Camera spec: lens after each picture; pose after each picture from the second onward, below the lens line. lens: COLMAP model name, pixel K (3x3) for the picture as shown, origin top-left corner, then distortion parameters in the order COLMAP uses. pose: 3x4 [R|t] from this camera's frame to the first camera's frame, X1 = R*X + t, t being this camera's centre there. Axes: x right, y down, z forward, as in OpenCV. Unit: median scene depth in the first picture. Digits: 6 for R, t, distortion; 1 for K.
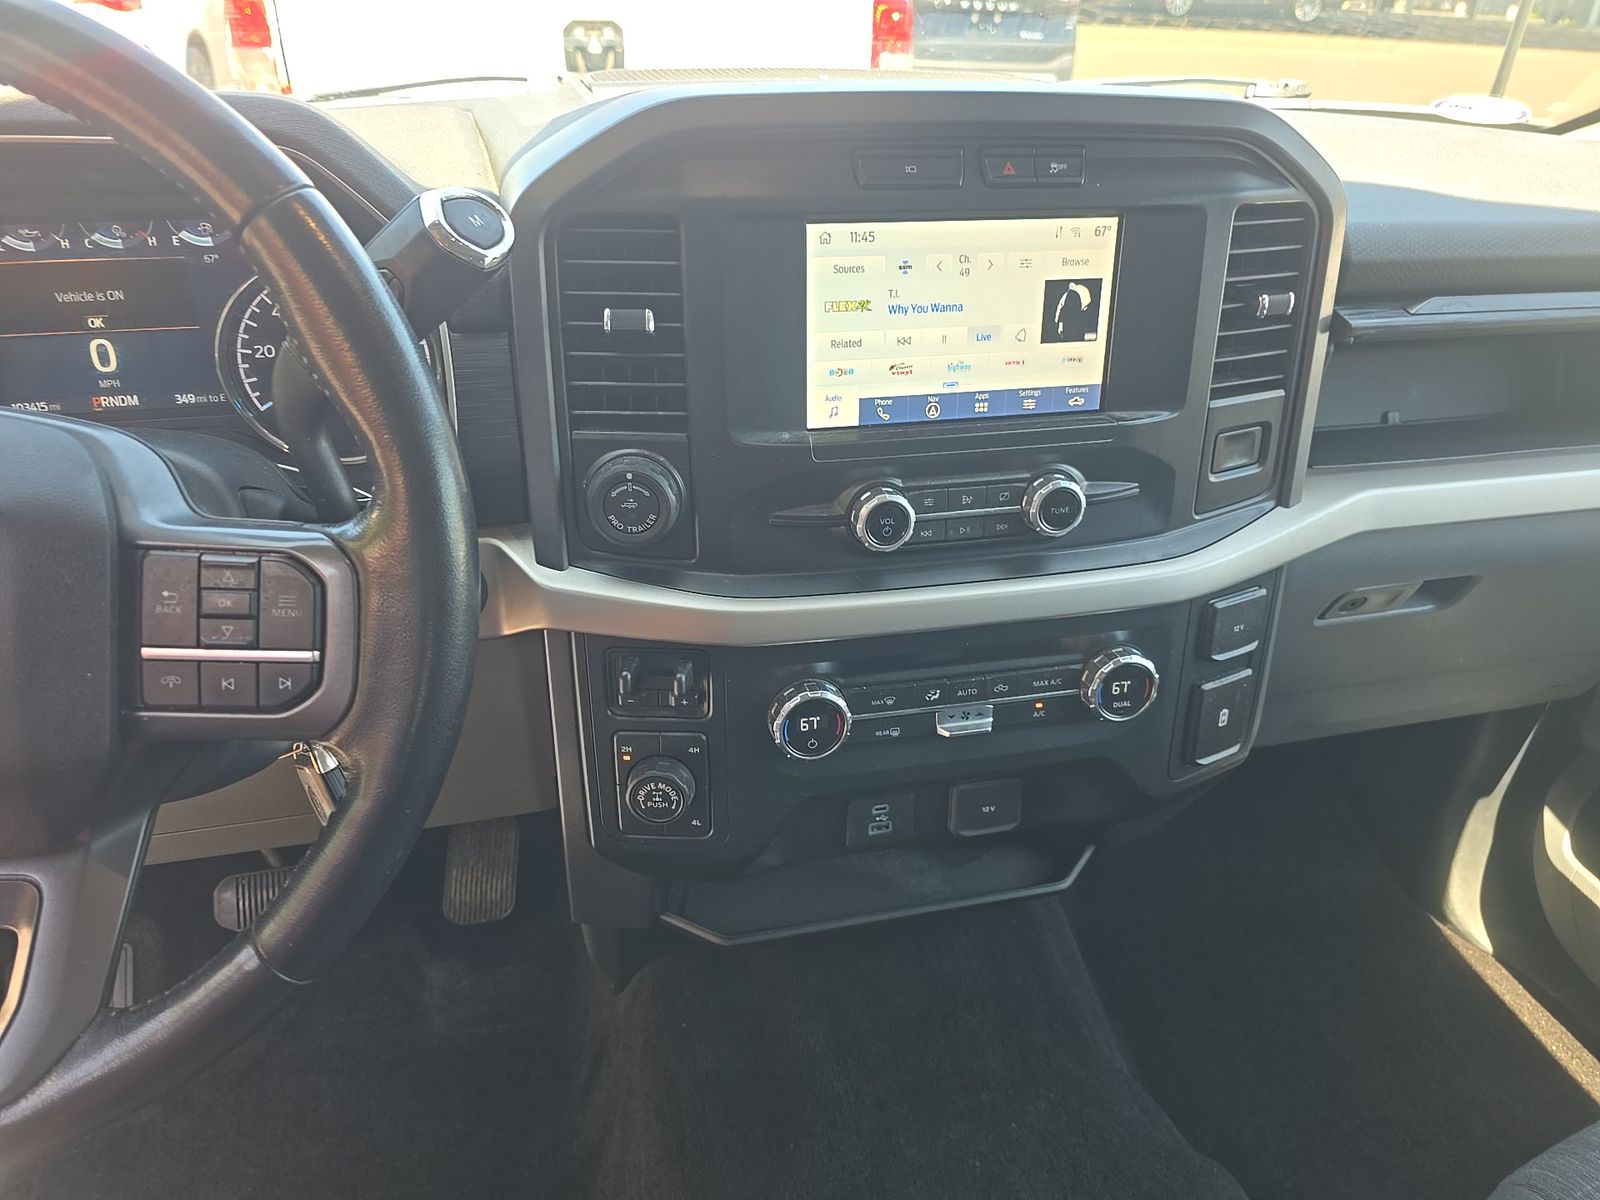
lens RADIAL K [[1072.5, 0, 802.5], [0, 1072.5, 628.9], [0, 0, 1]] dist [0.032069, -0.057879]
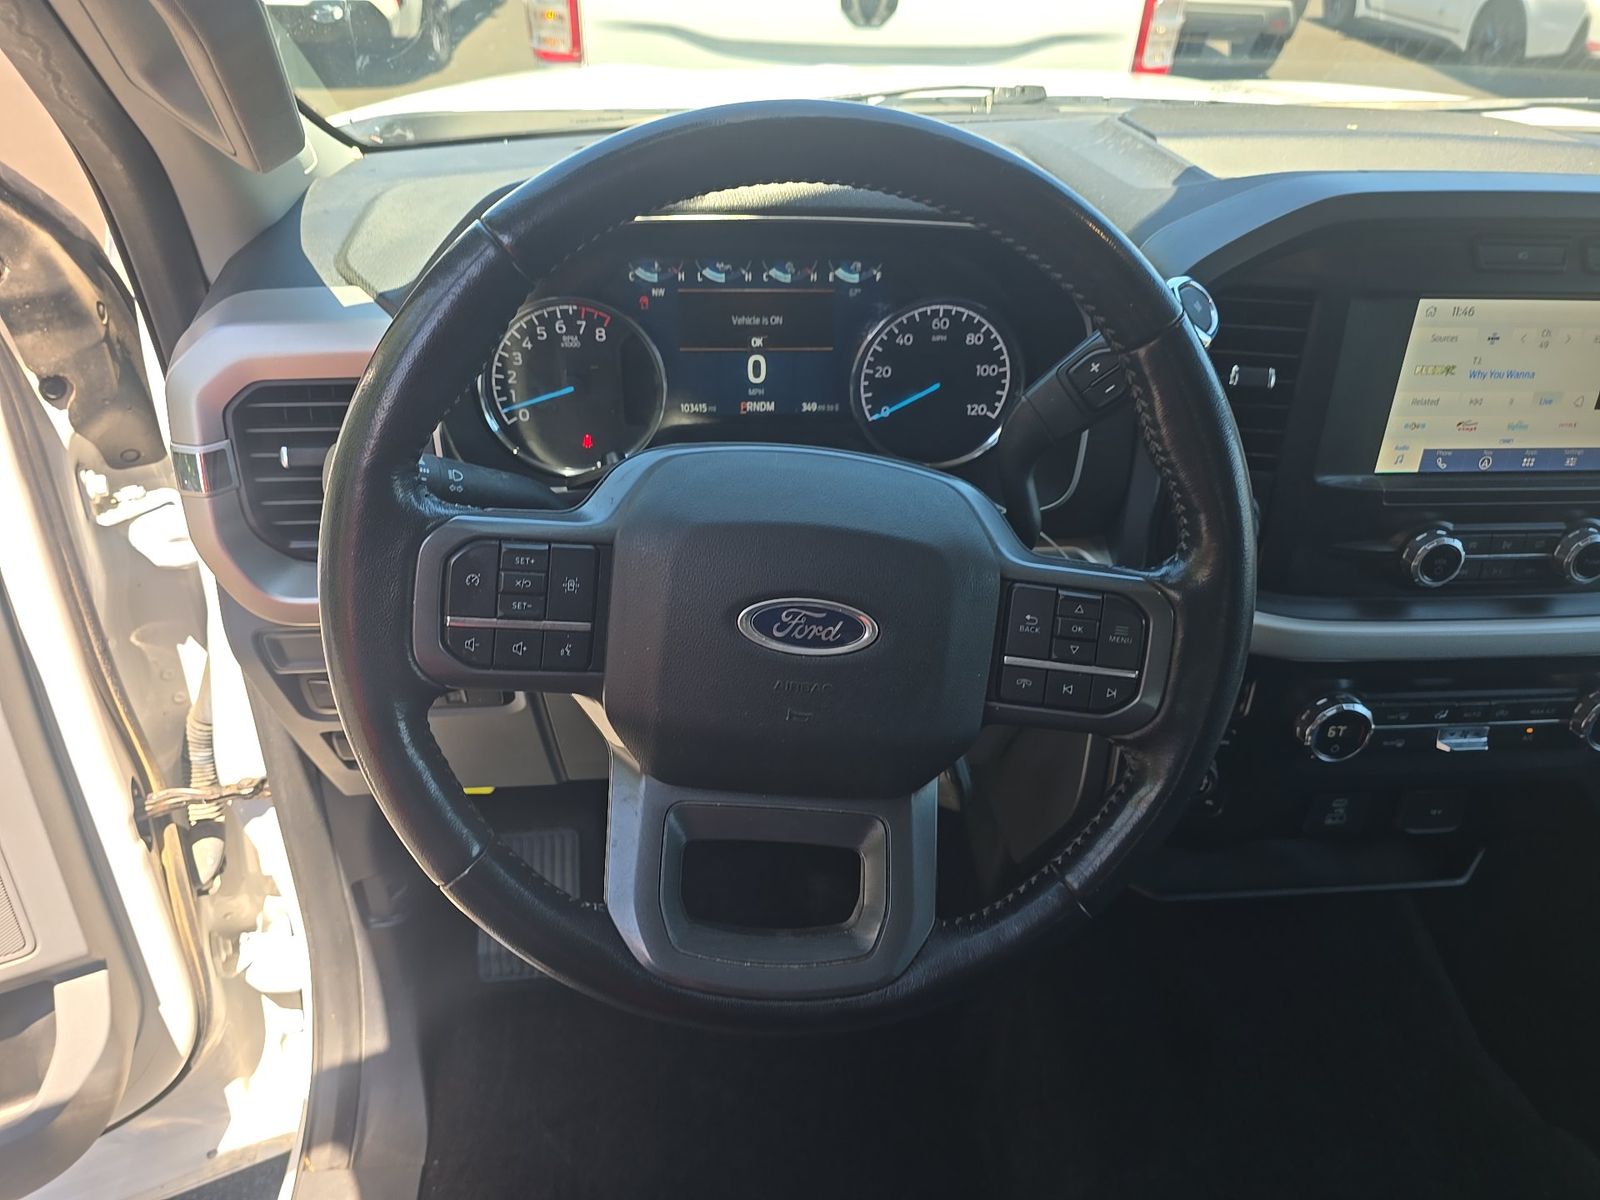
lens RADIAL K [[1072.5, 0, 802.5], [0, 1072.5, 628.9], [0, 0, 1]] dist [0.032069, -0.057879]
pose [[0.987559, 0.090825, -0.128365, -0.422042], [-0.082276, 0.994119, 0.070412, -0.053666], [0.134005, -0.058974, 0.989224, -0.206679]]
